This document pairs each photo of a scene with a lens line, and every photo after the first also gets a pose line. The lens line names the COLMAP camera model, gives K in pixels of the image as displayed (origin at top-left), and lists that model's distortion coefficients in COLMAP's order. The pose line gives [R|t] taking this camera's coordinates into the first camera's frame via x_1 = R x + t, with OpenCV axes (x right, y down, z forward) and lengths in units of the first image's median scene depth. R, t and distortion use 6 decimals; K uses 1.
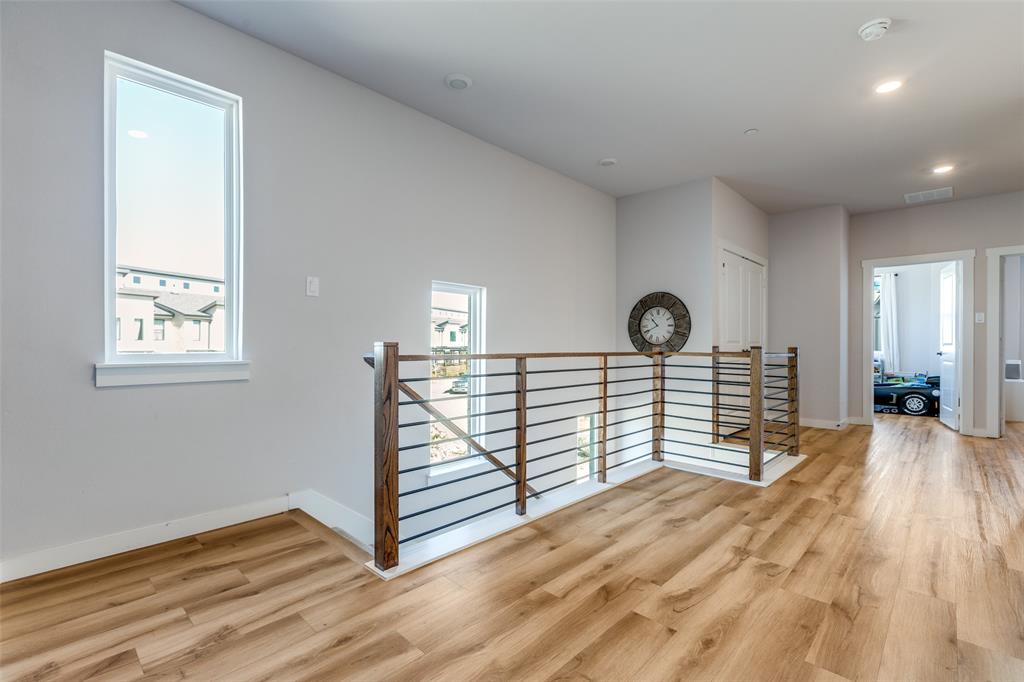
lens RADIAL K [[468.6, 0, 501.0], [0, 468.6, 347.0], [0, 0, 1]] dist [0.000310, 0.000129]
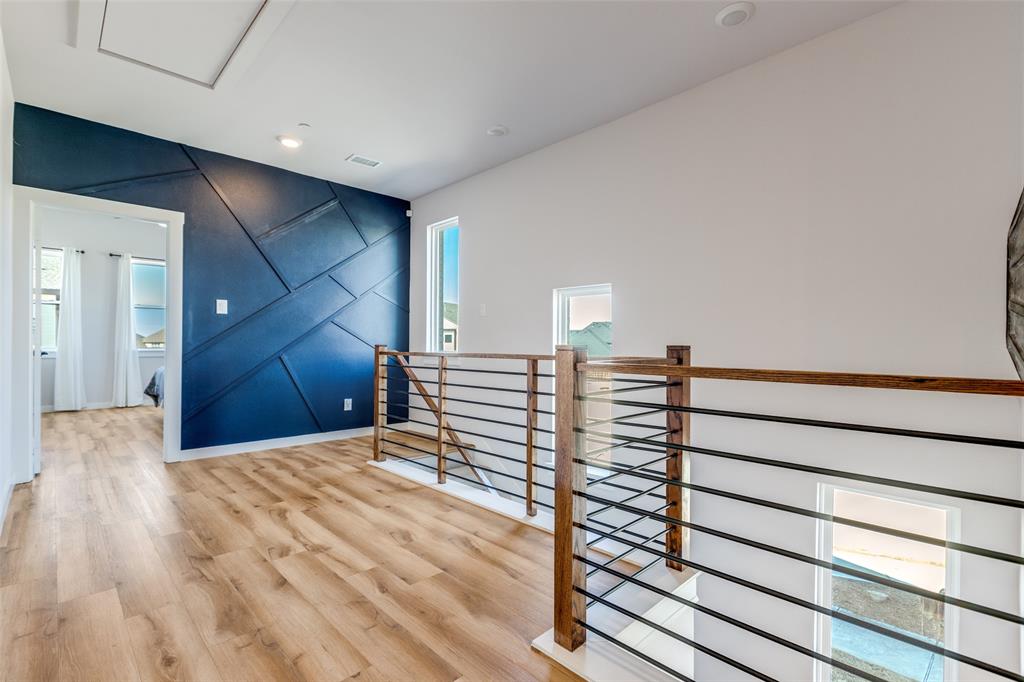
lens RADIAL K [[468.6, 0, 501.0], [0, 468.6, 347.0], [0, 0, 1]] dist [0.000310, 0.000129]
pose [[-0.041880, -0.006194, -0.999103, 1.437347], [-0.013267, 0.999896, -0.005643, 0.005258], [0.999035, 0.013019, -0.041958, 1.365529]]
